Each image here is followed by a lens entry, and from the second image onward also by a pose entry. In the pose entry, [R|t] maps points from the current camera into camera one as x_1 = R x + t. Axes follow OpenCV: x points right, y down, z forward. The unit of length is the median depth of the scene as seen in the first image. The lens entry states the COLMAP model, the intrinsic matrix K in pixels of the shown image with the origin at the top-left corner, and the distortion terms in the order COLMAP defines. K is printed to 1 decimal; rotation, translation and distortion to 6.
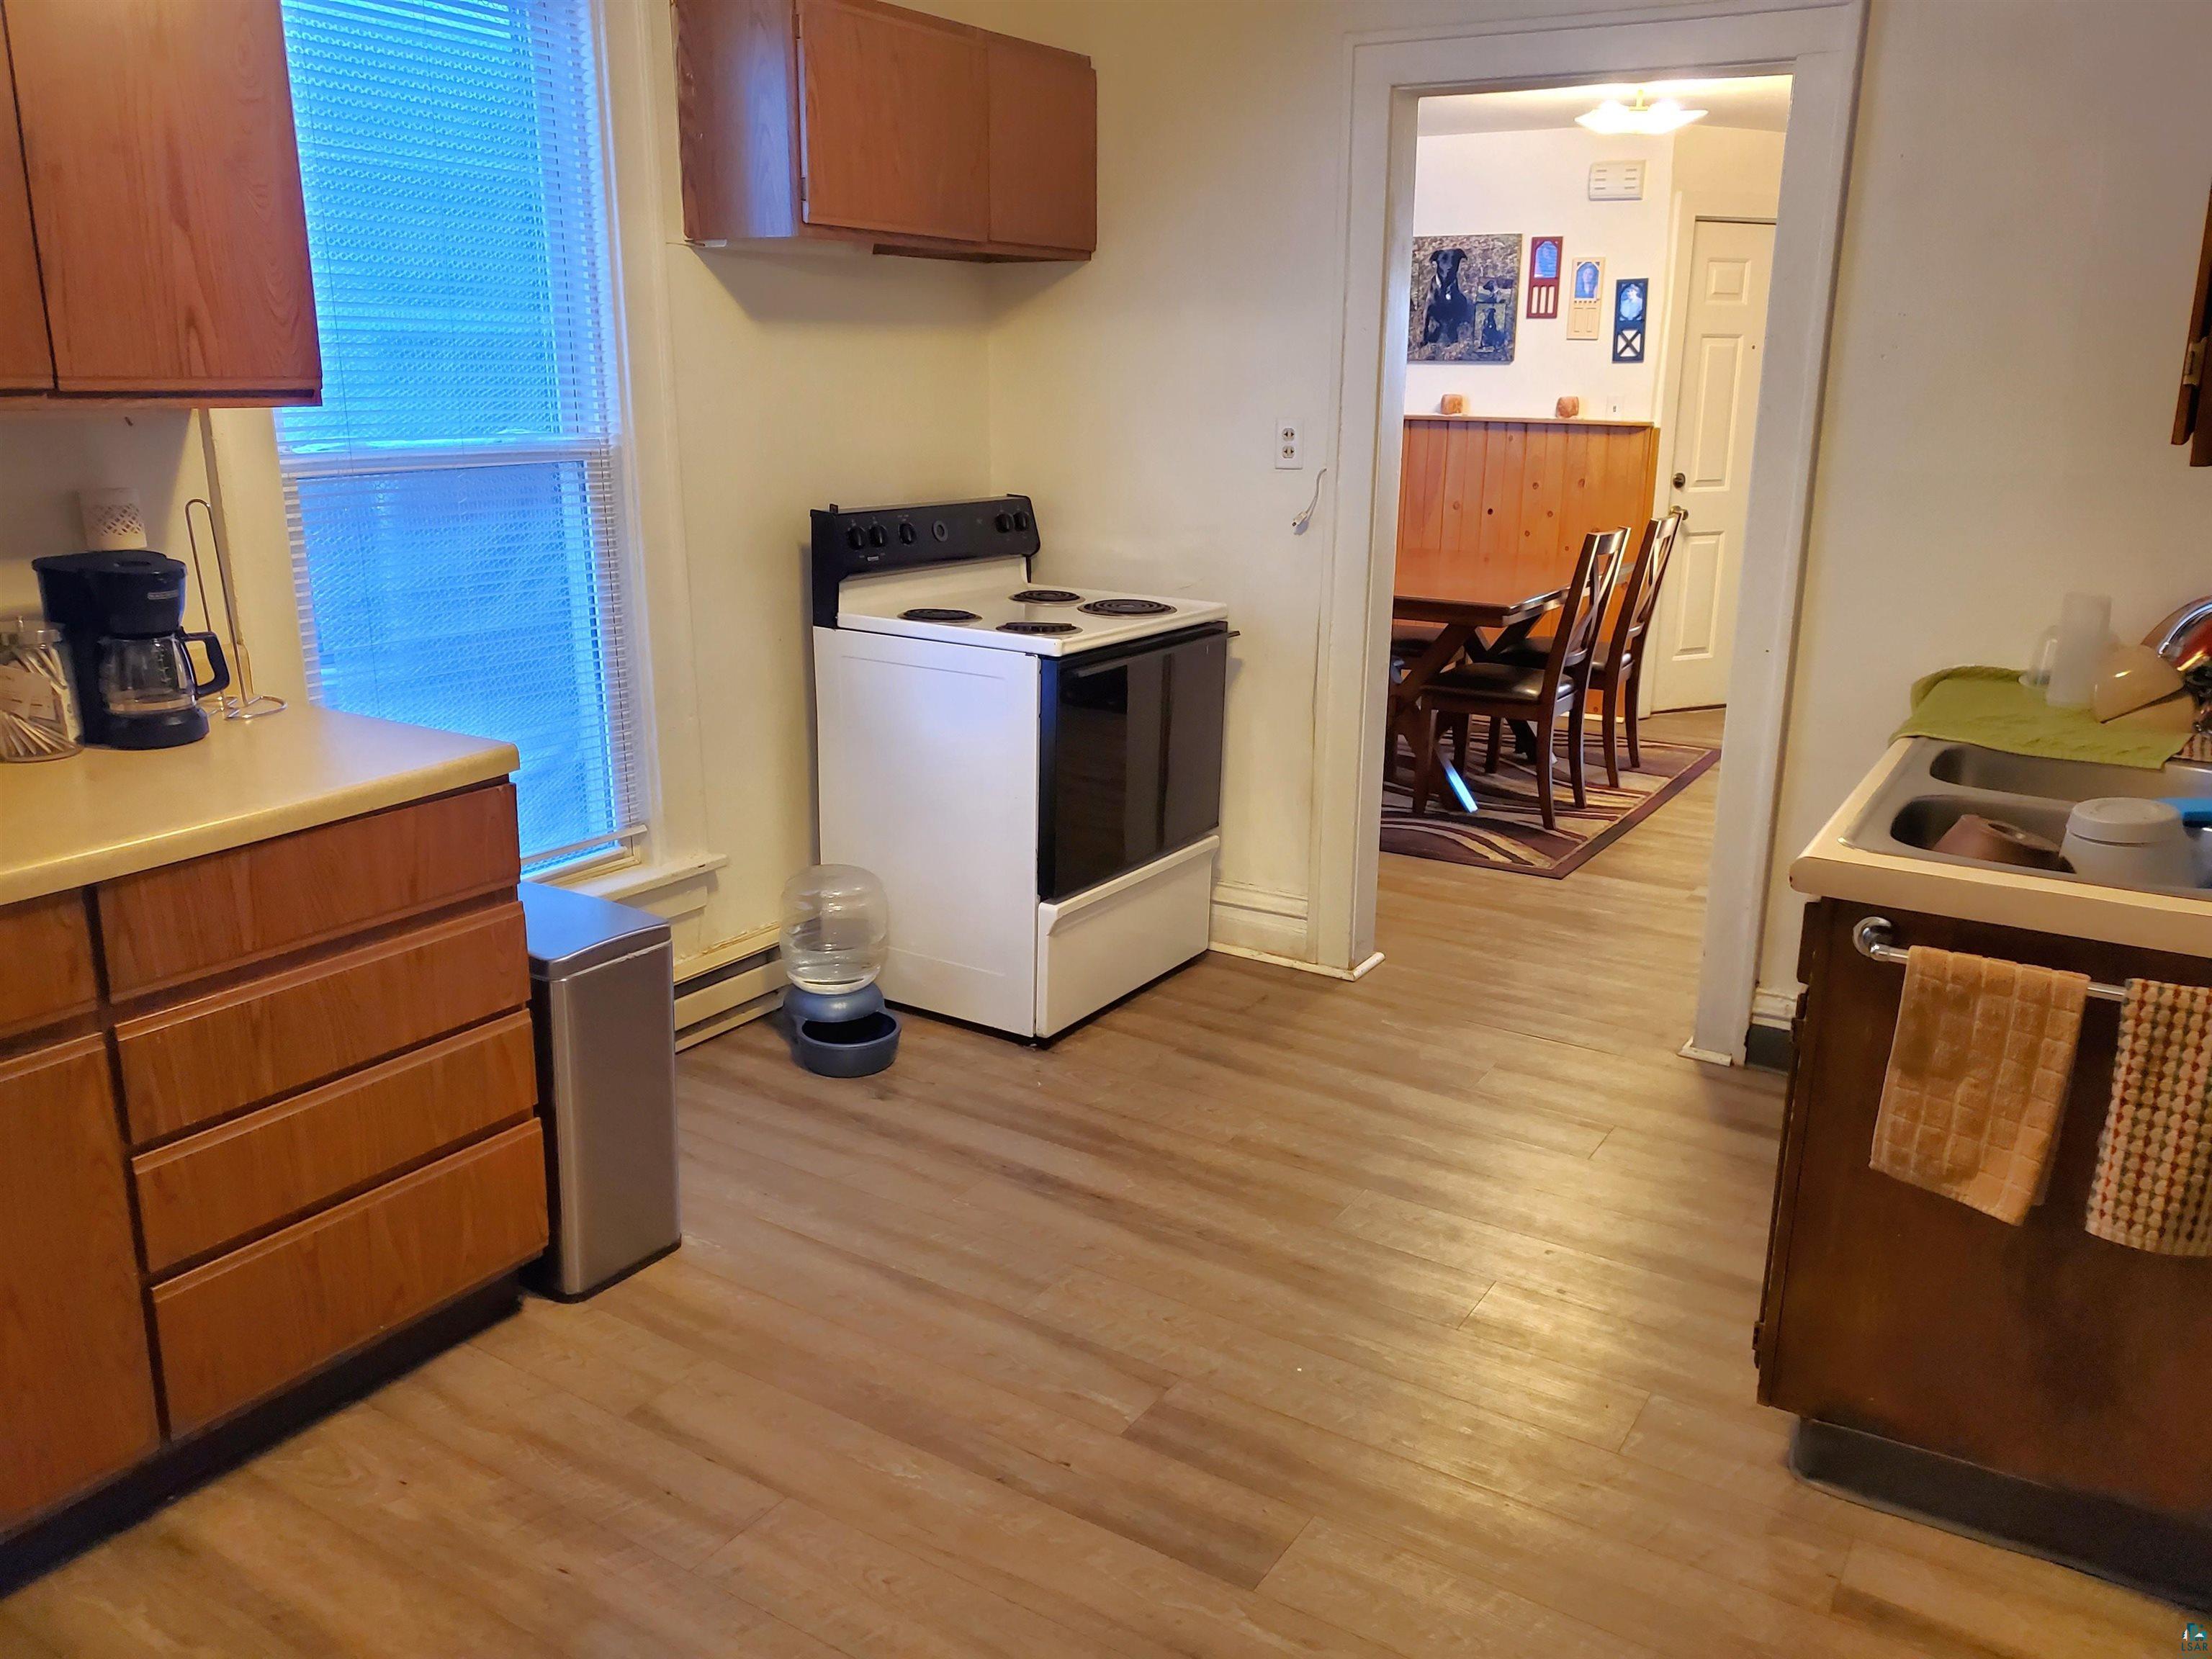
lens RADIAL K [[1714.1, 0, 1106.2], [0, 1714.1, 808.4], [0, 0, 1]] dist [0.035007, -0.012032]
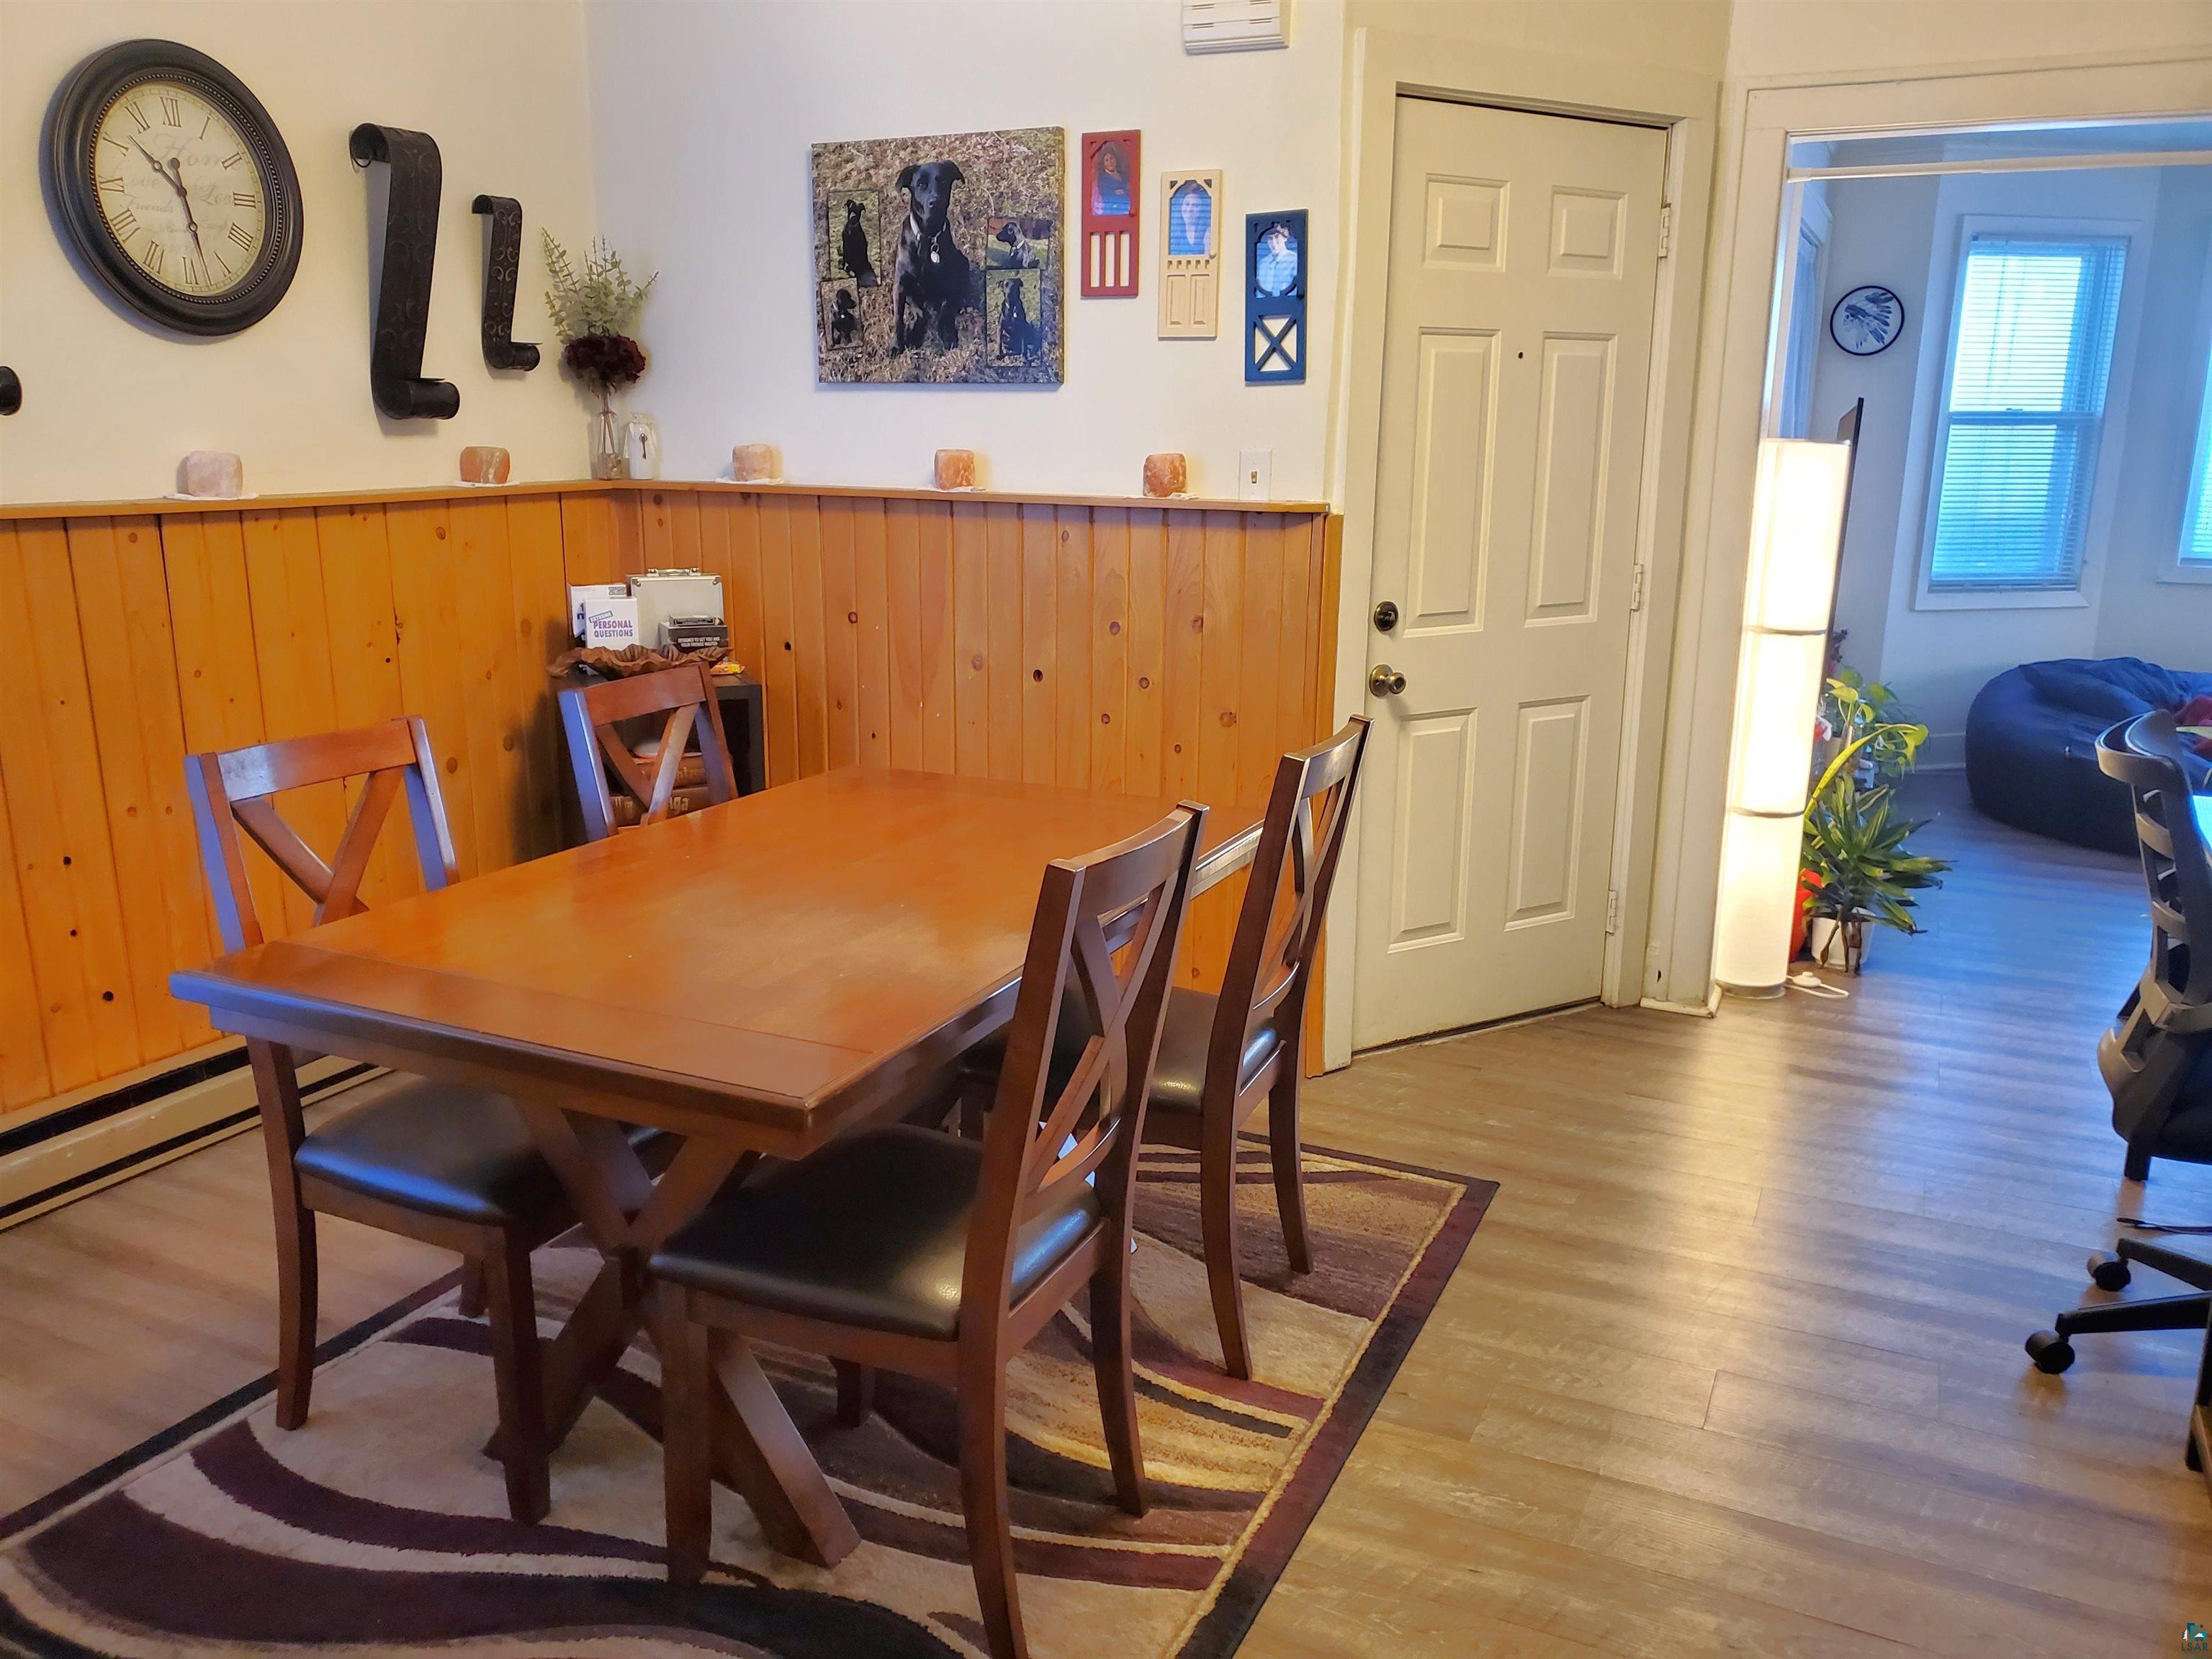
lens RADIAL K [[1714.1, 0, 1055.0], [0, 1714.1, 857.8], [0, 0, 1]] dist [0.035007, -0.012032]
pose [[0.995748, -0.026198, 0.088313, 0.189831], [0.027099, 0.999592, -0.009021, -0.118080], [-0.088040, 0.011376, 0.996052, 0.507611]]
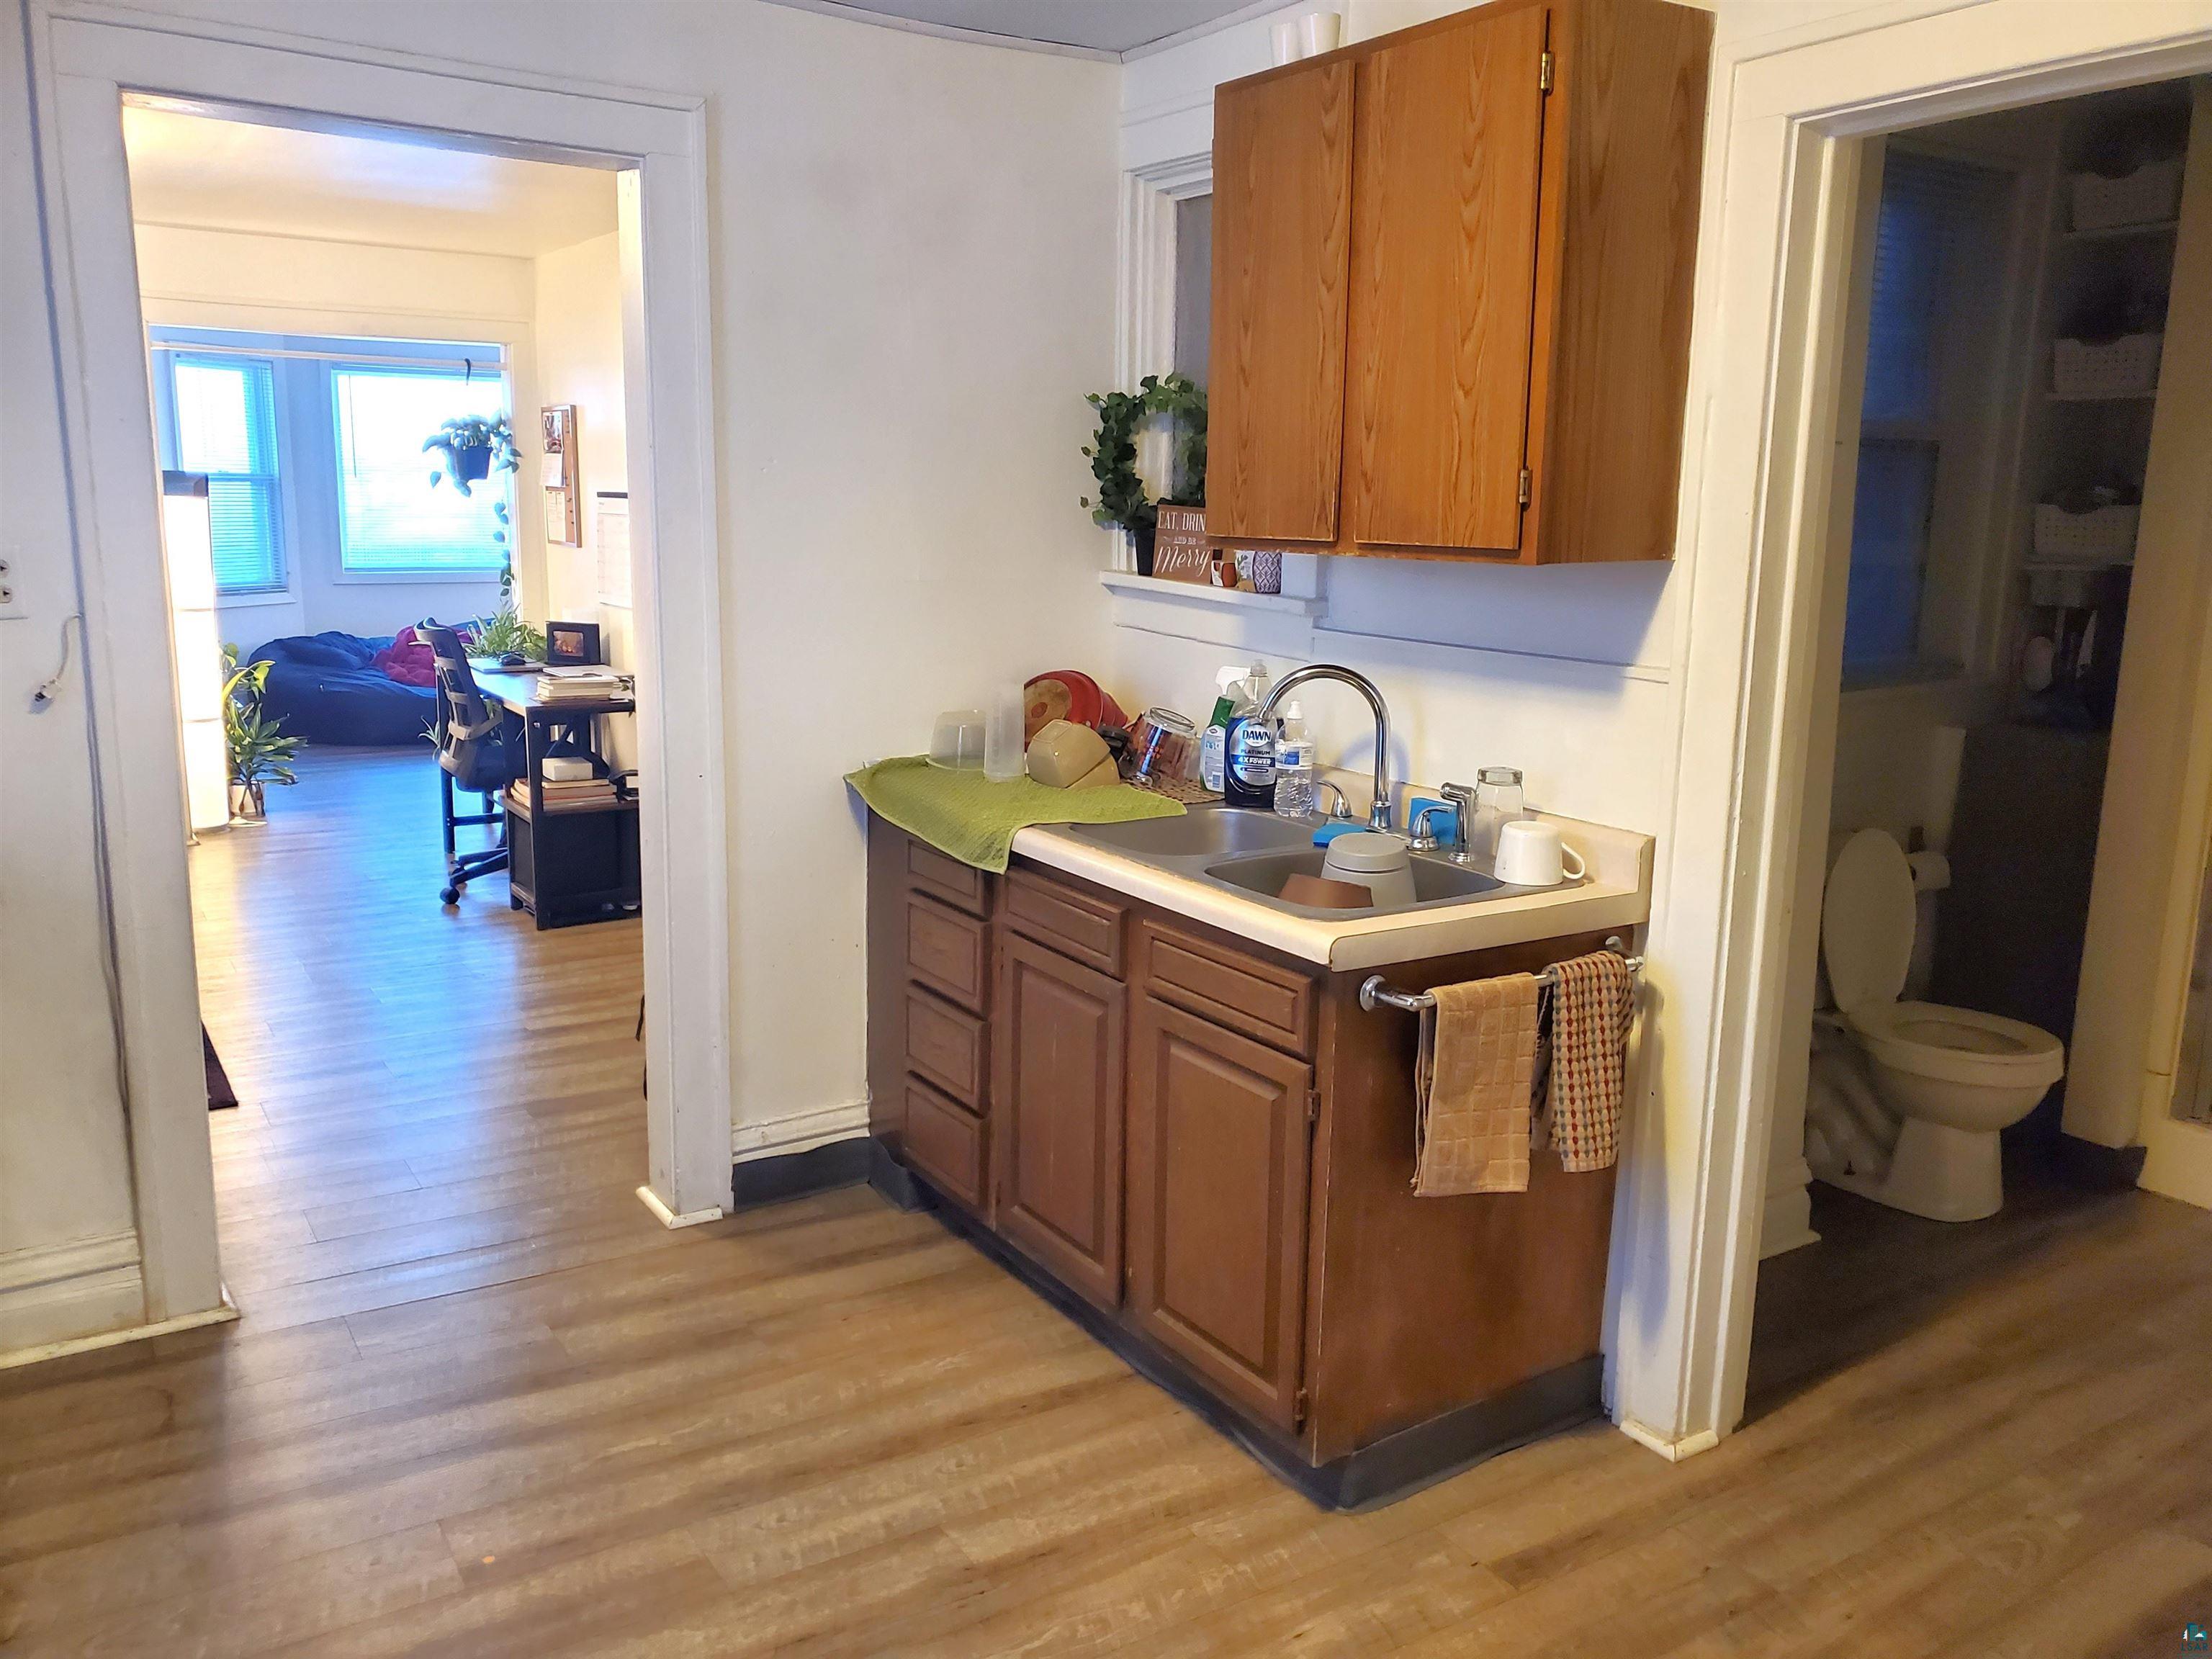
lens RADIAL K [[1714.1, 0, 1097.2], [0, 1714.1, 821.6], [0, 0, 1]] dist [0.035007, -0.012032]
pose [[0.438189, -0.170471, 0.882570, -0.168296], [0.213809, 0.973439, 0.081868, -0.046380], [-0.873084, 0.152828, 0.462998, 0.186707]]
